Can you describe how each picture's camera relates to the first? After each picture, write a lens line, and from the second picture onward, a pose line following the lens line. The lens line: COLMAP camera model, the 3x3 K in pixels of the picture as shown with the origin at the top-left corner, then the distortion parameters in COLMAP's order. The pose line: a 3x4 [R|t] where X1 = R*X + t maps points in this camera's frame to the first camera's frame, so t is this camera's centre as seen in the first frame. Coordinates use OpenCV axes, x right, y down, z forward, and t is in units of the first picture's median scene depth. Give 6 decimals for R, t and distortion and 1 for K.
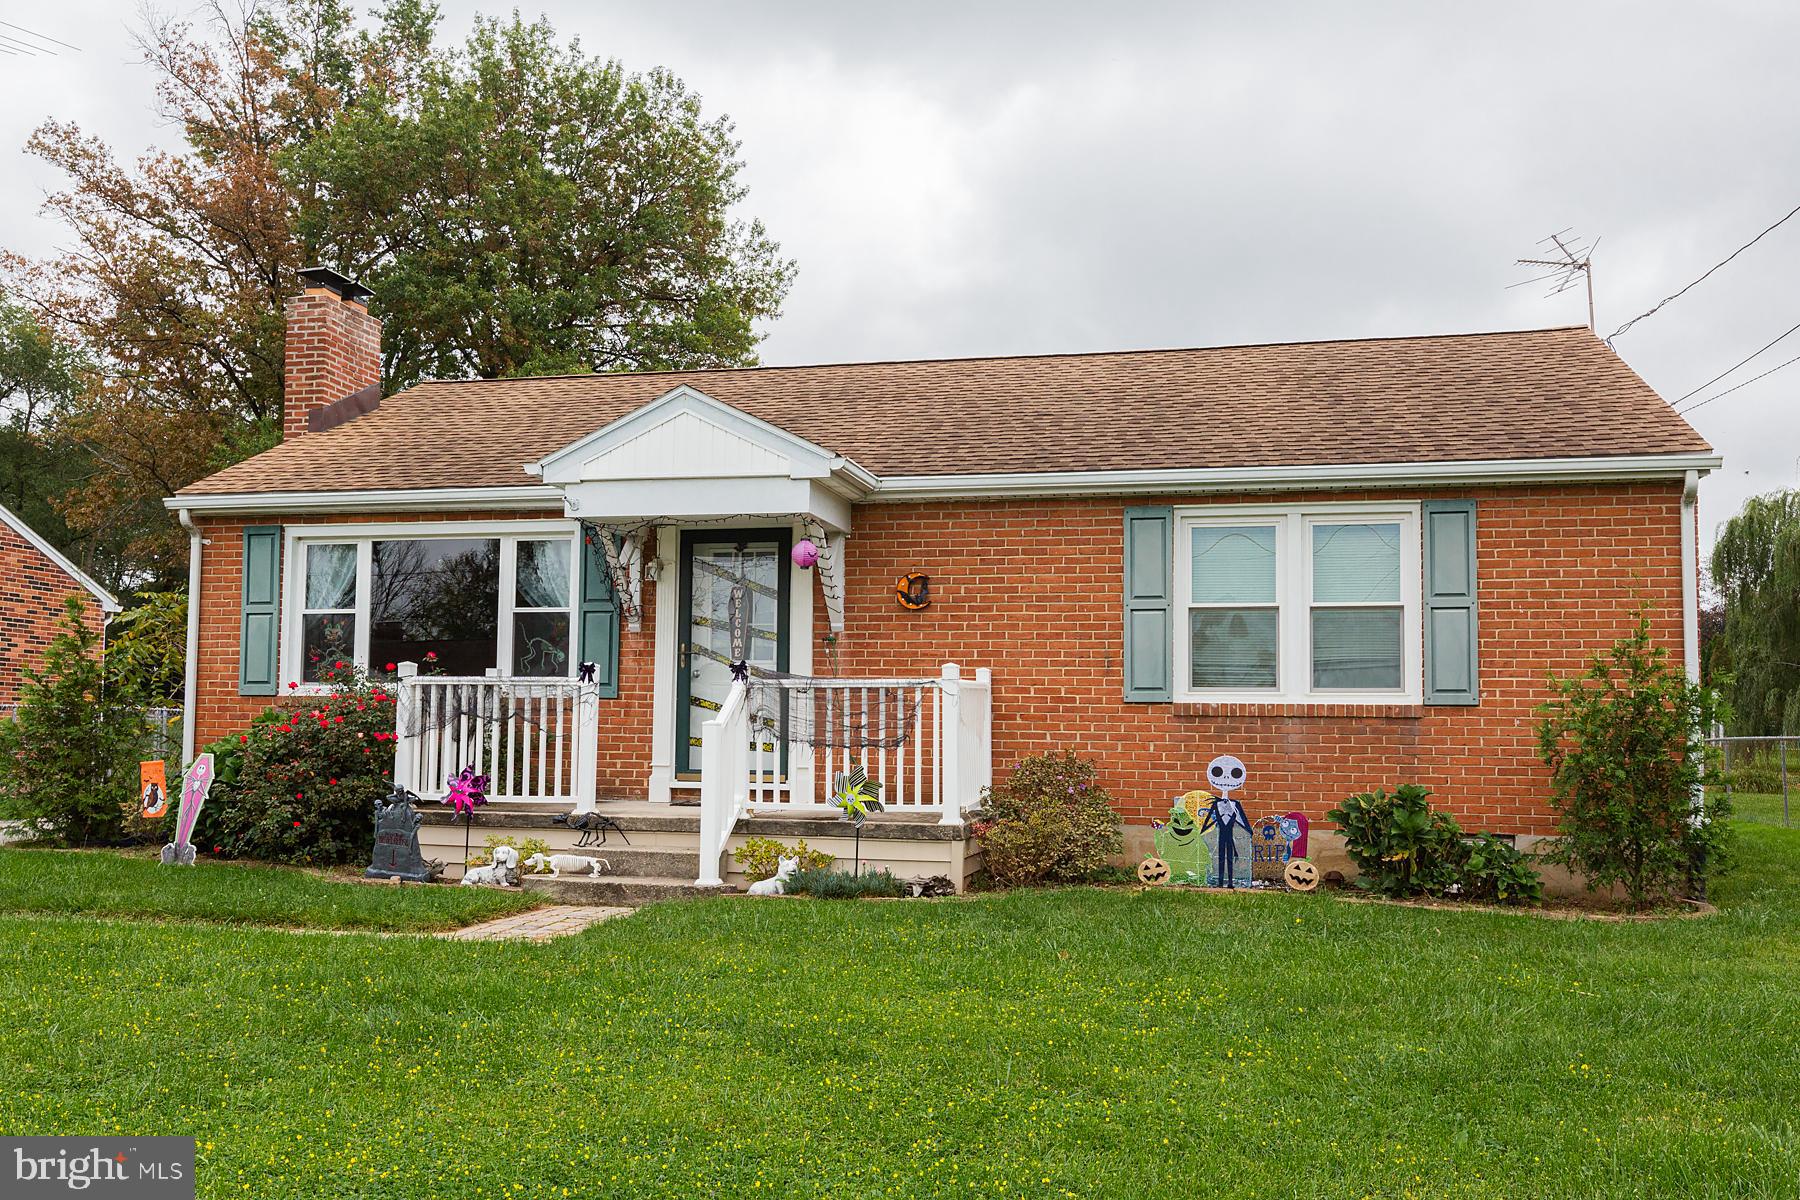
lens RADIAL K [[1580.7, 0, 860.7], [0, 1580.7, 656.3], [0, 0, 1]] dist [0.011633, -0.004432]
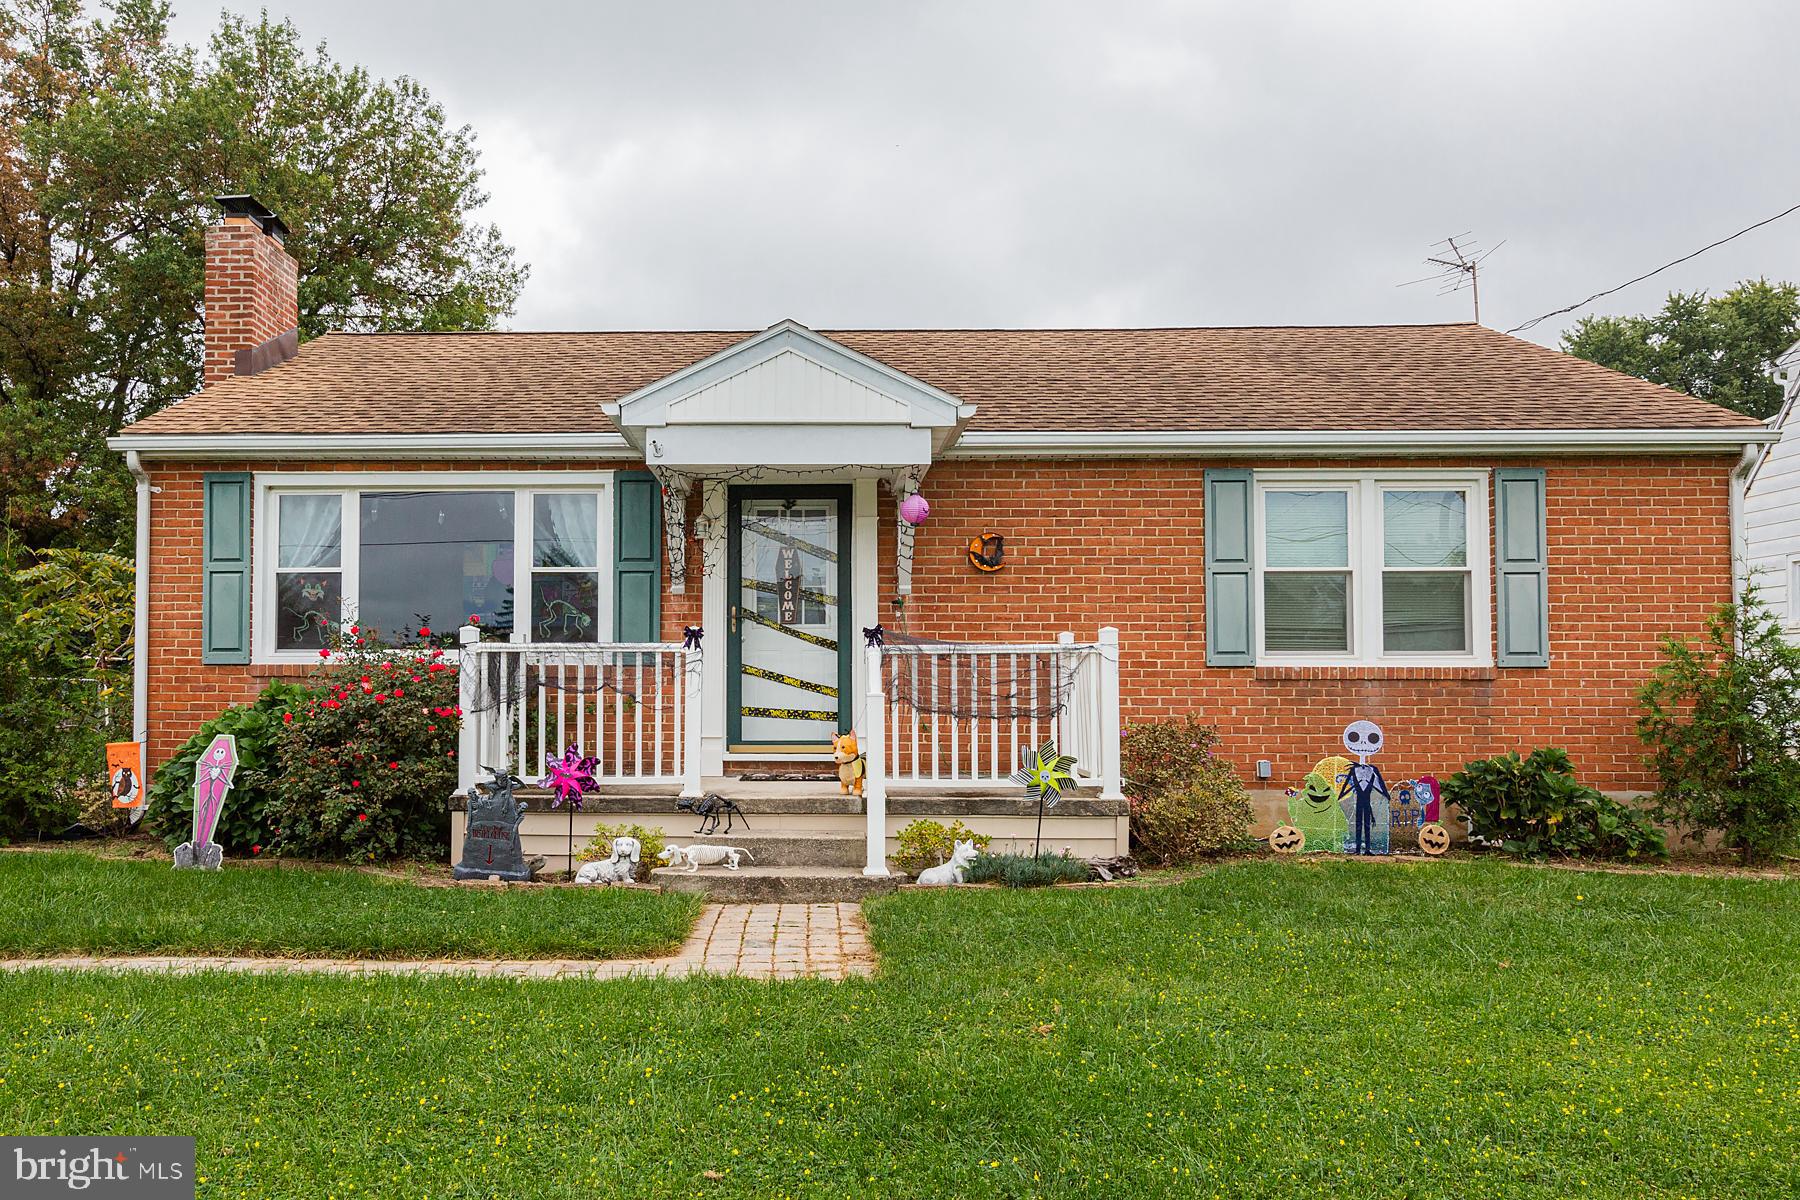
lens RADIAL K [[1303.4, 0, 772.7], [0, 1303.4, 664.8], [0, 0, 1]] dist [-0.004381, 0.005877]
pose [[0.977803, -0.006857, 0.209416, -0.252018], [0.000118, 0.999482, 0.032175, 0.001634], [-0.209528, -0.031436, 0.977297, 0.240817]]
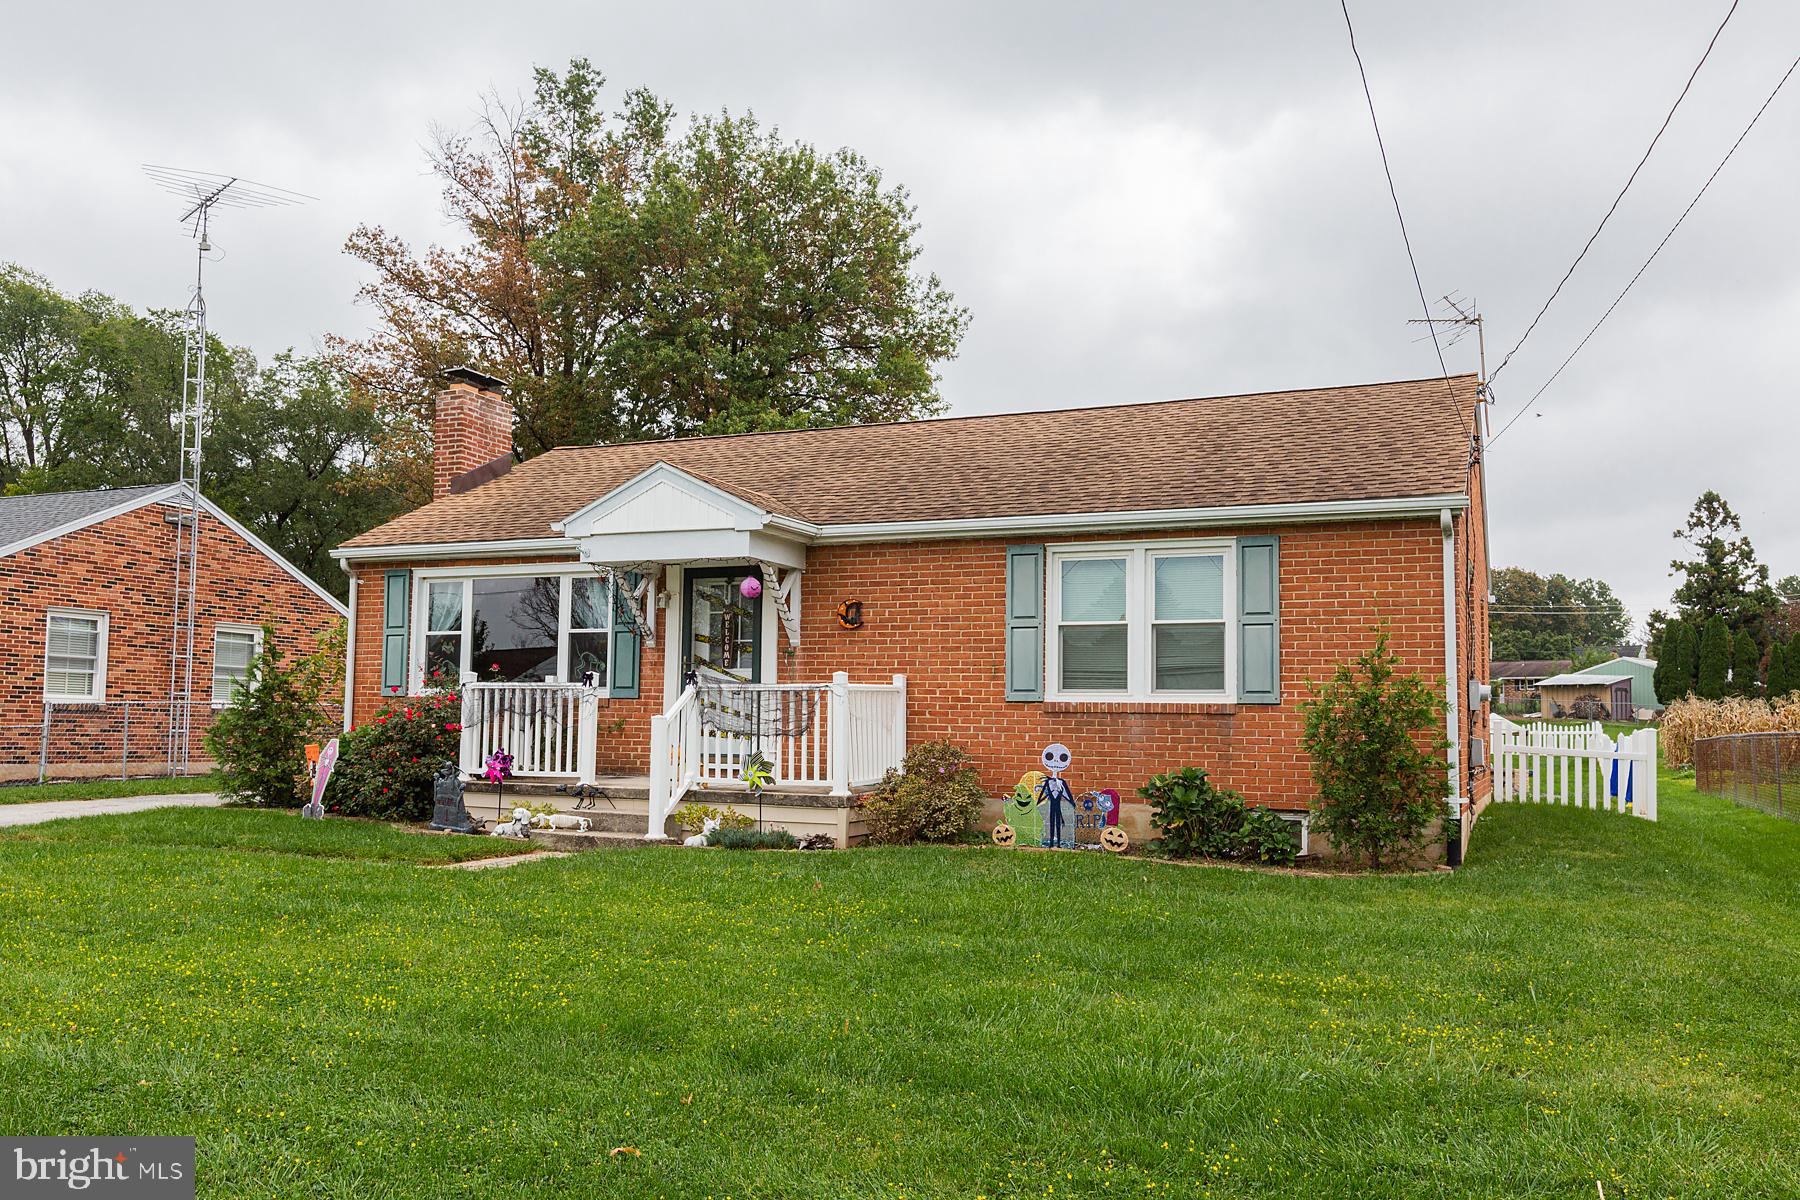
lens RADIAL K [[1467.9, 0, 836.6], [0, 1467.9, 641.4], [0, 0, 1]] dist [0.002246, 0.004082]
pose [[0.981559, -0.008214, -0.190981, 0.239704], [0.006173, 0.999917, -0.011282, -0.005797], [0.191058, 0.009896, 0.981529, -0.156364]]
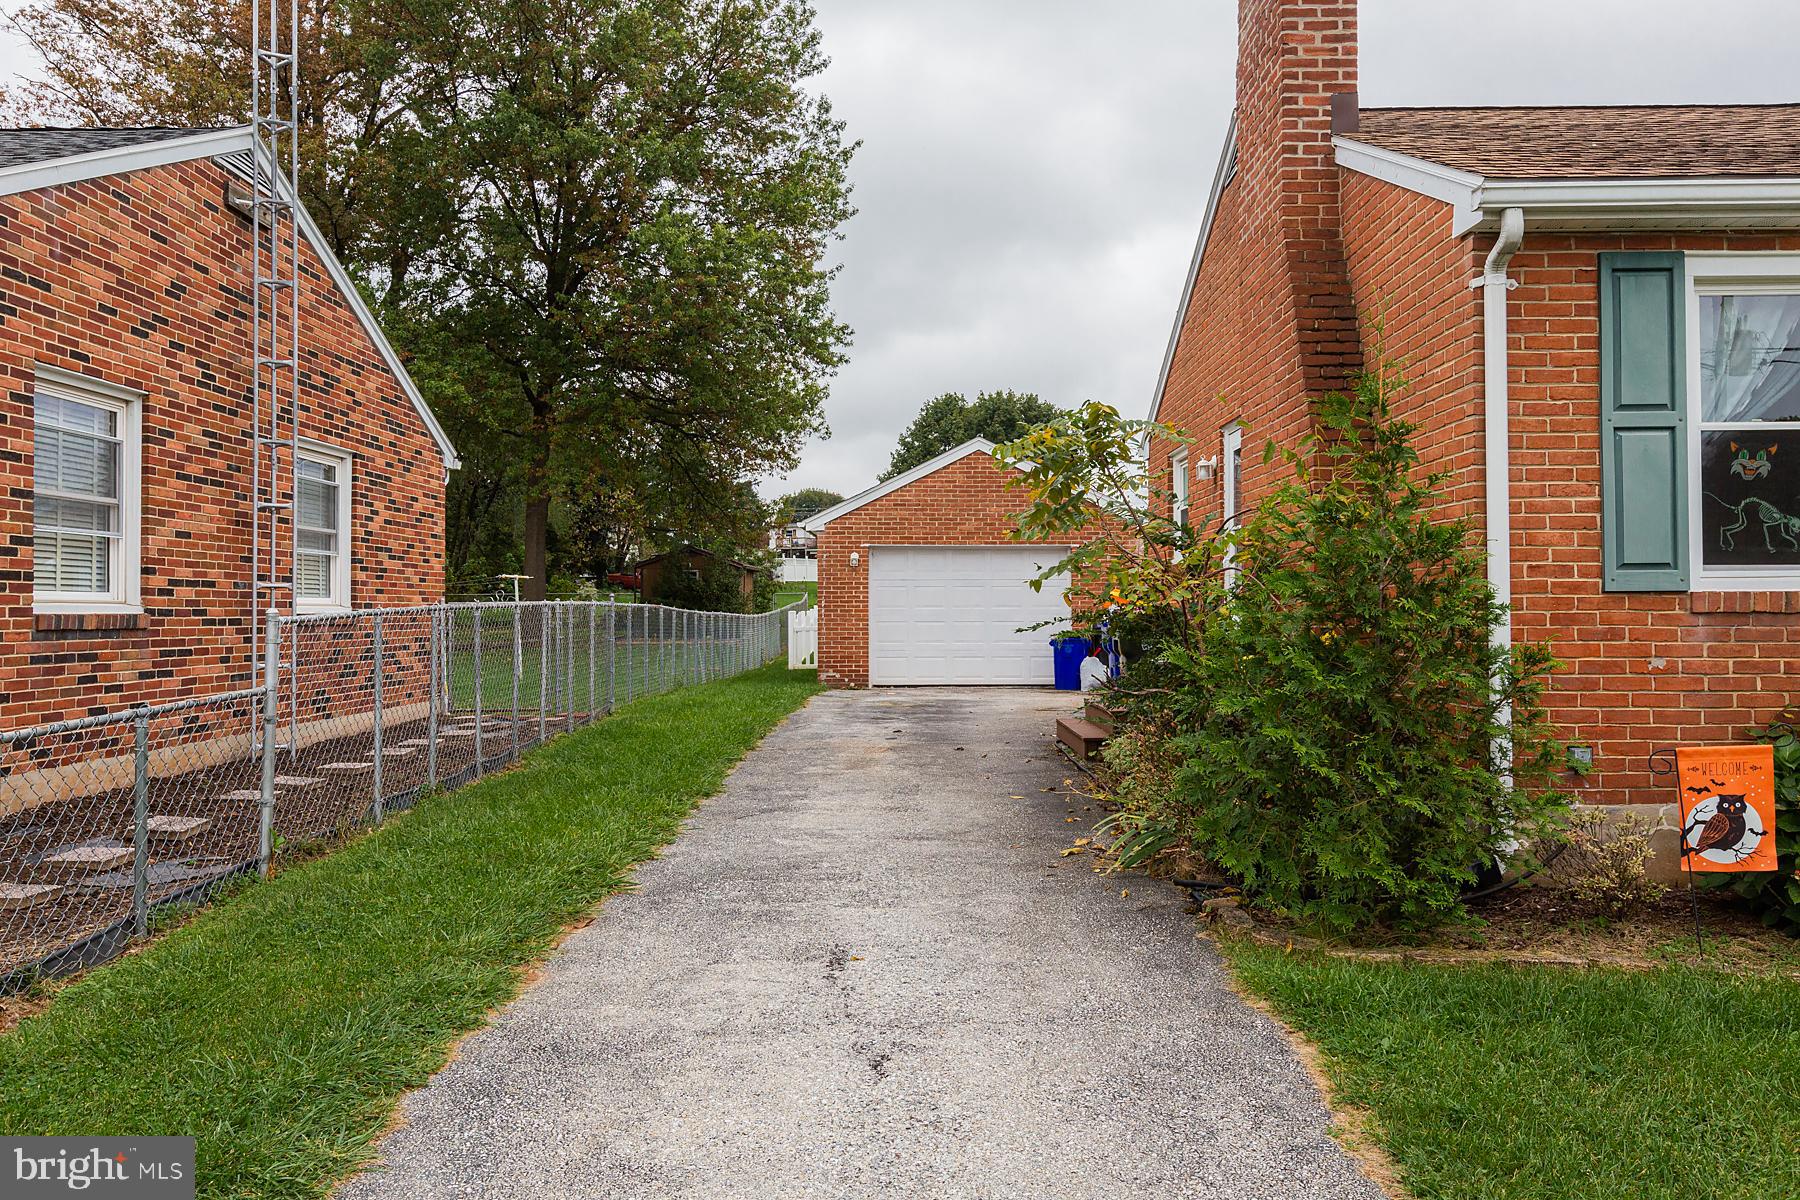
lens RADIAL K [[1280.4, 0, 898.9], [0, 1280.4, 595.0], [0, 0, 1]] dist [0.008991, -0.005407]
pose [[0.974713, -0.011672, 0.223157, -0.754172], [0.001898, 0.999031, 0.043963, 0.007861], [-0.223454, -0.042428, 0.973791, 0.706347]]
